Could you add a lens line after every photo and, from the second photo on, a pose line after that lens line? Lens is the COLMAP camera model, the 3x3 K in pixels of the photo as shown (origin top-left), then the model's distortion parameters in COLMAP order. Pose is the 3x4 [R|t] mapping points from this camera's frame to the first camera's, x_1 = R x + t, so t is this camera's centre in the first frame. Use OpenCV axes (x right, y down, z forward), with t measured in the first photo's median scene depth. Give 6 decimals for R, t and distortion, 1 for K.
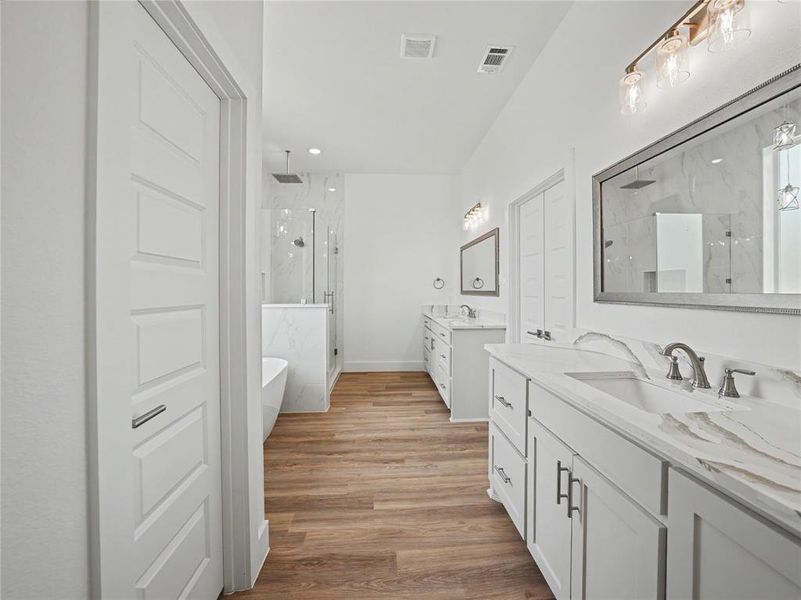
lens RADIAL K [[449.1, 0, 425.5], [0, 449.1, 298.0], [0, 0, 1]] dist [0.002077, -0.003625]
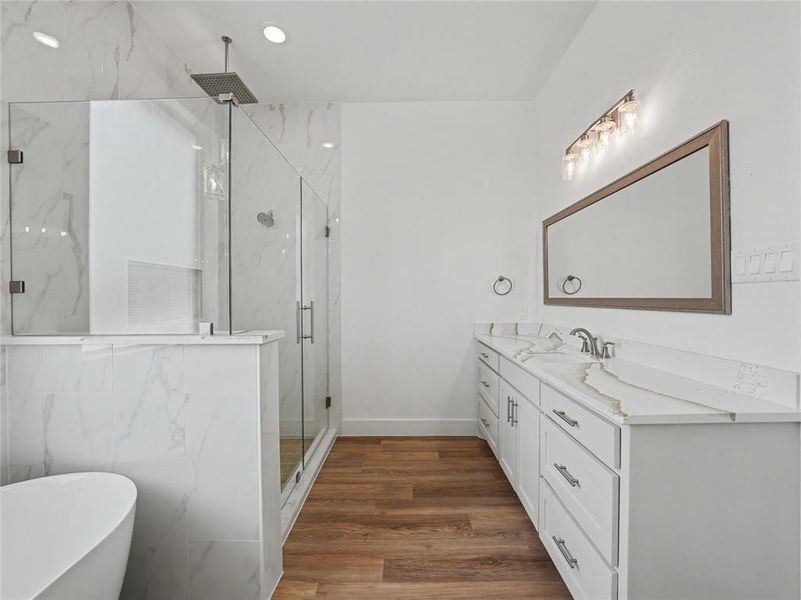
lens RADIAL K [[315.6, 0, 401.2], [0, 315.6, 298.7], [0, 0, 1]] dist [-0.010988, 0.000182]
pose [[0.994429, -0.008368, -0.105080, -0.058883], [0.006690, 0.999845, -0.016312, -0.010157], [0.105201, 0.015519, 0.994330, 0.597987]]
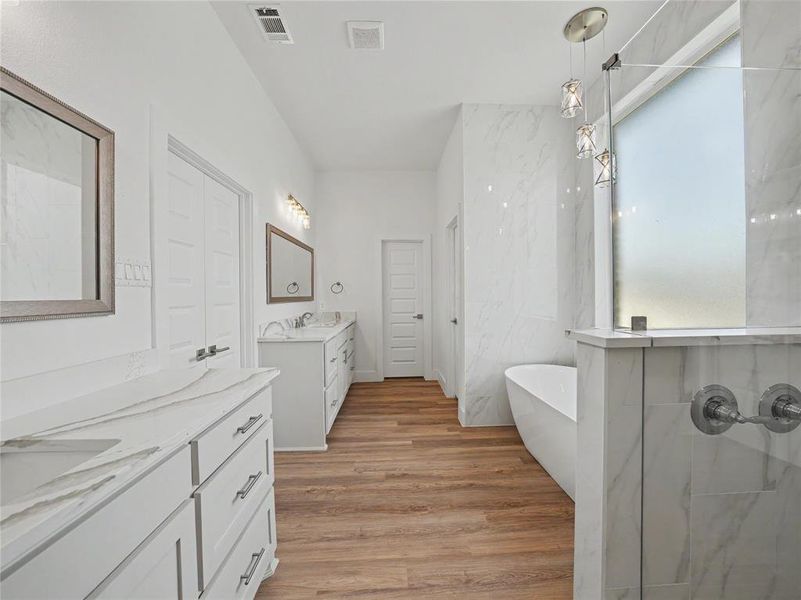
lens RADIAL K [[315.6, 0, 400.5], [0, 315.6, 296.7], [0, 0, 1]] dist [-0.010988, 0.000182]
pose [[-0.996896, 0.013754, 0.077516, -0.129876], [0.015440, 0.999656, 0.021190, -0.025174], [-0.077198, 0.022321, -0.996766, 1.587411]]
